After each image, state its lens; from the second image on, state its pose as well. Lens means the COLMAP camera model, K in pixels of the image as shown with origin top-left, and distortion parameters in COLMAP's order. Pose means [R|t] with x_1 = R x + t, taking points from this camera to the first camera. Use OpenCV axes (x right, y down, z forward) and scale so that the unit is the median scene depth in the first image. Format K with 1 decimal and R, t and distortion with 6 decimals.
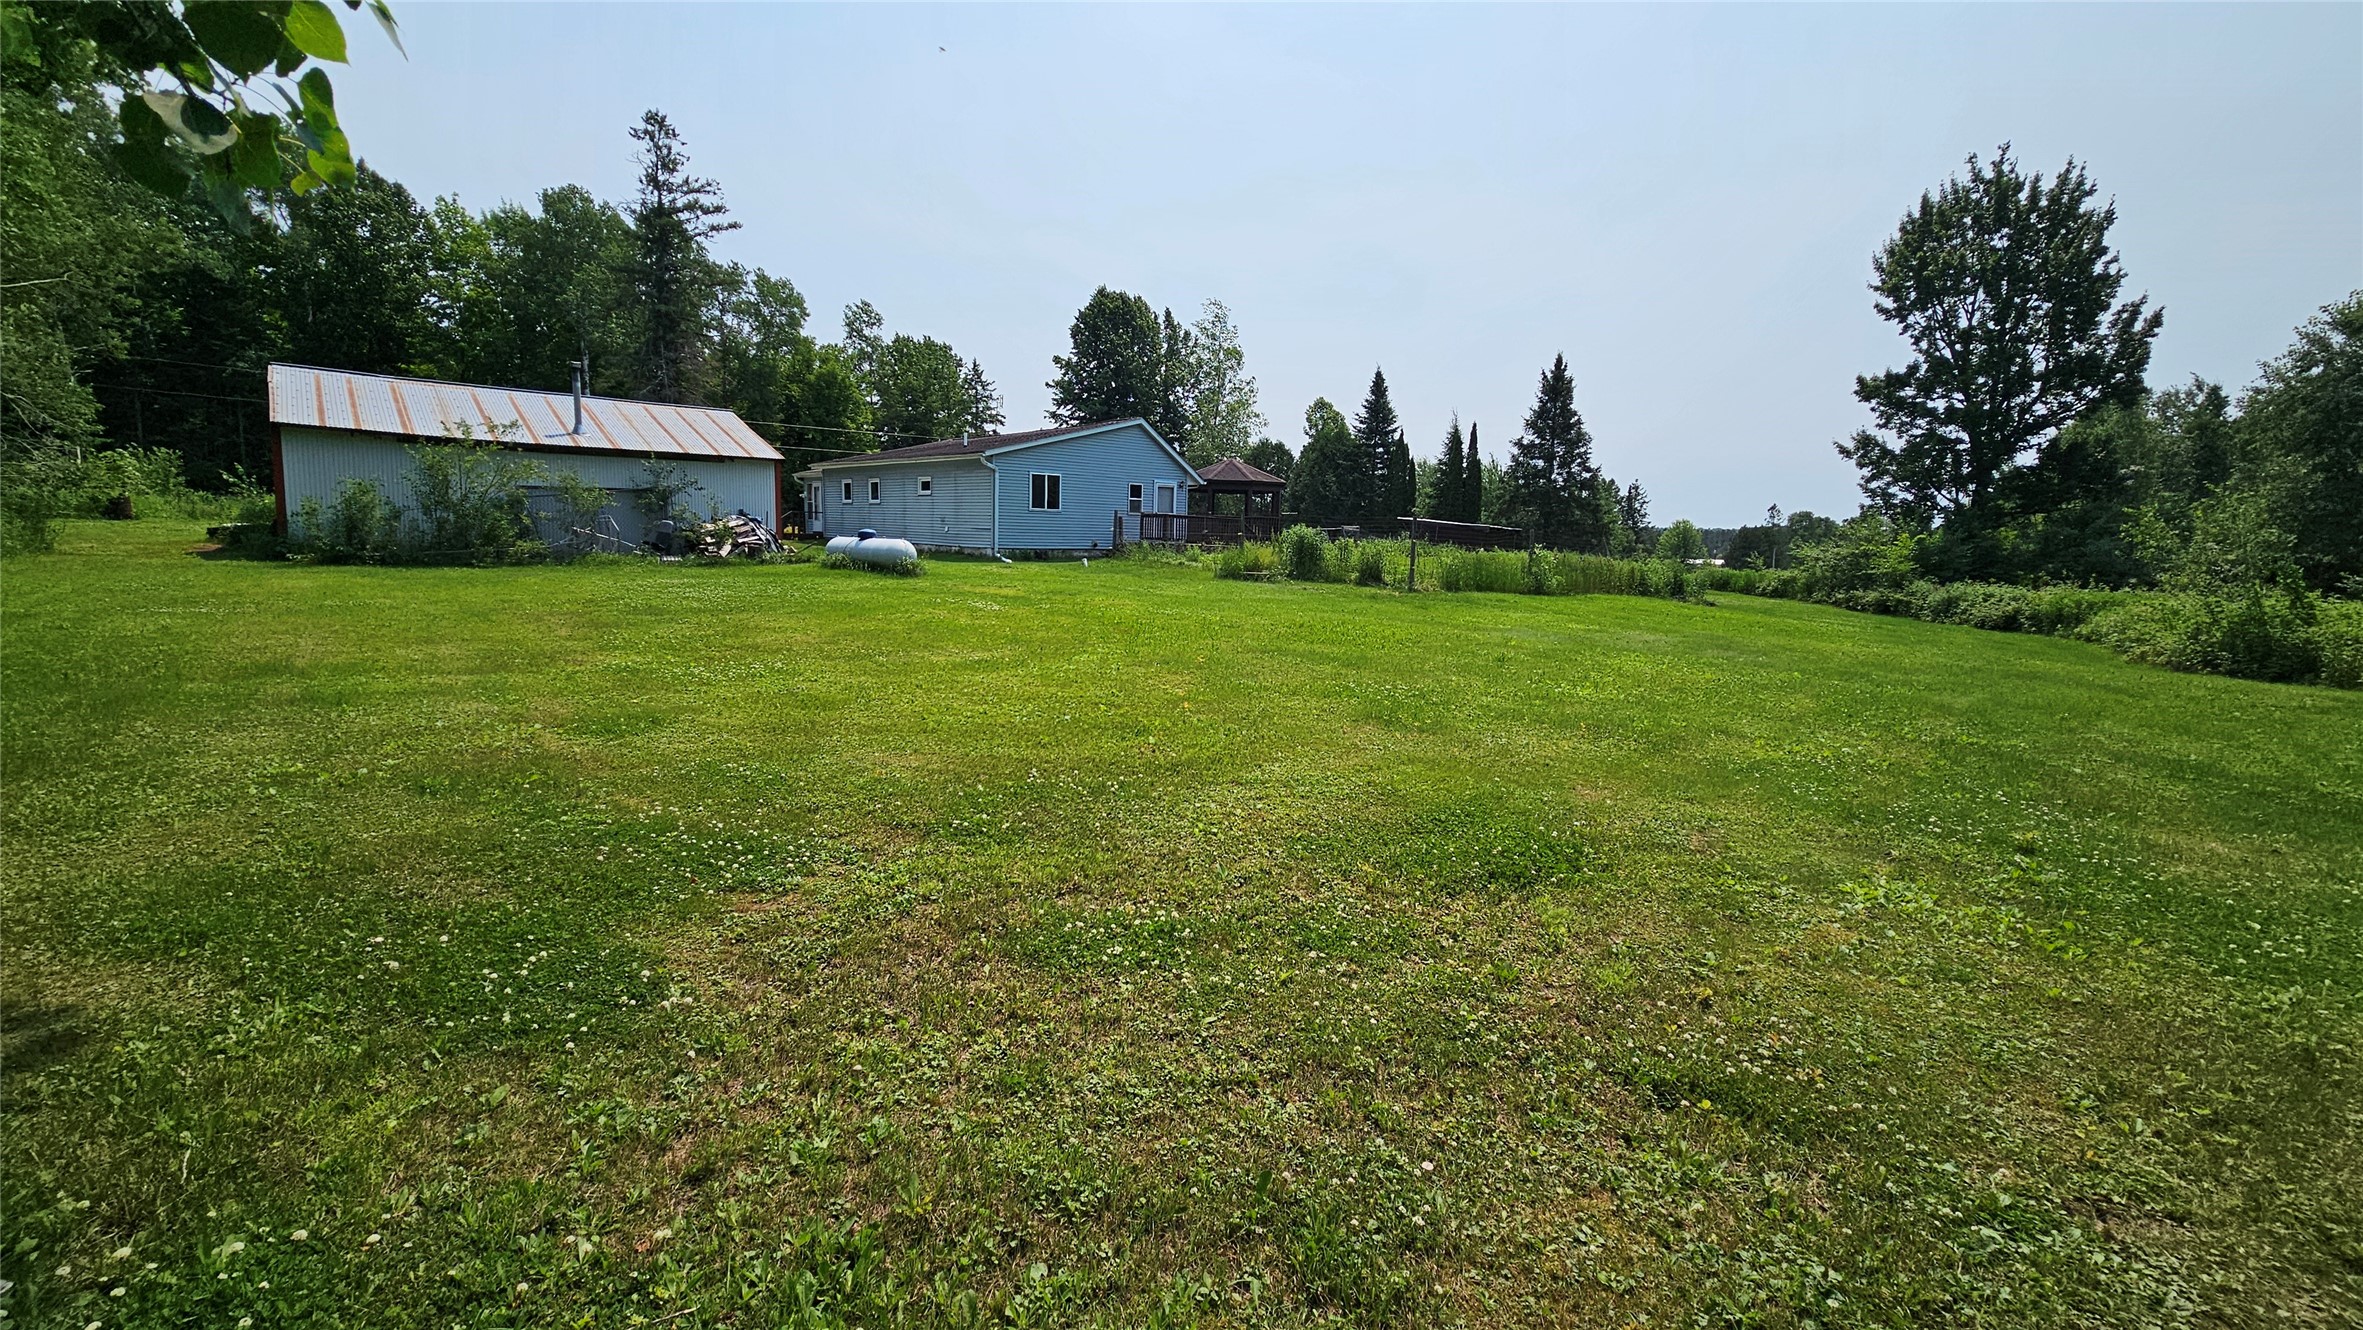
lens RADIAL K [[964.6, 0, 1186.2], [0, 964.6, 668.8], [0, 0, 1]] dist [-0.001502, -0.000154]
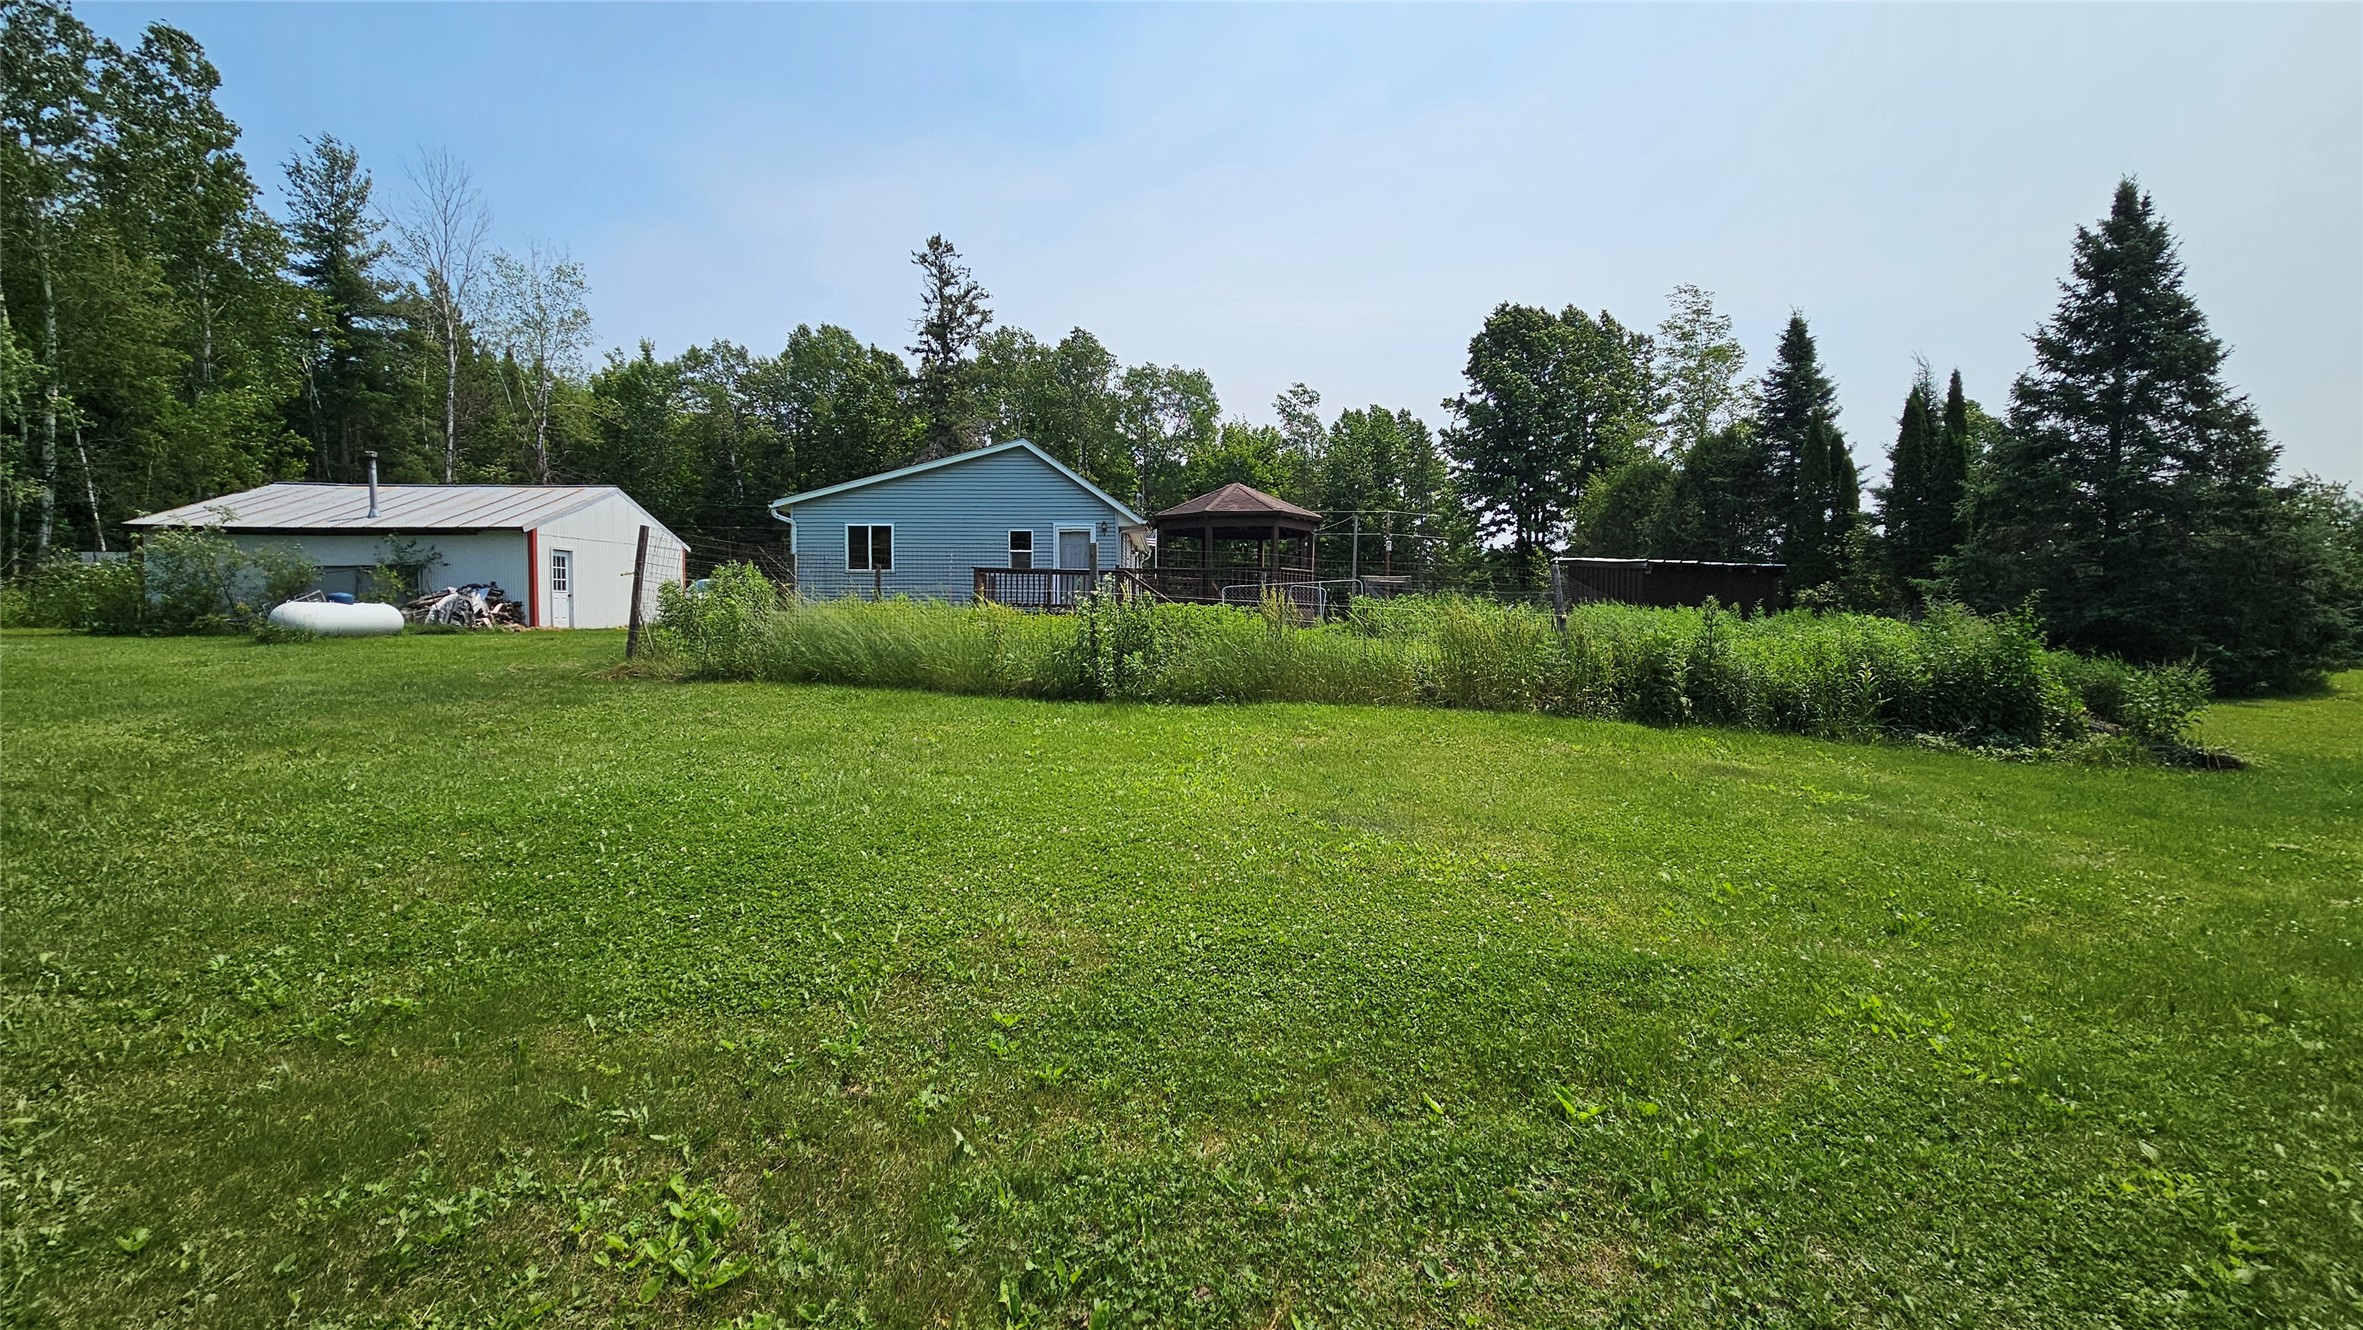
lens RADIAL K [[964.6, 0, 1186.0], [0, 964.6, 663.8], [0, 0, 1]] dist [-0.001502, -0.000154]
pose [[0.728006, 0.009287, -0.685508, 0.524339], [-0.081447, 0.993999, -0.073030, -0.047871], [0.680716, 0.108998, 0.724393, 0.557179]]
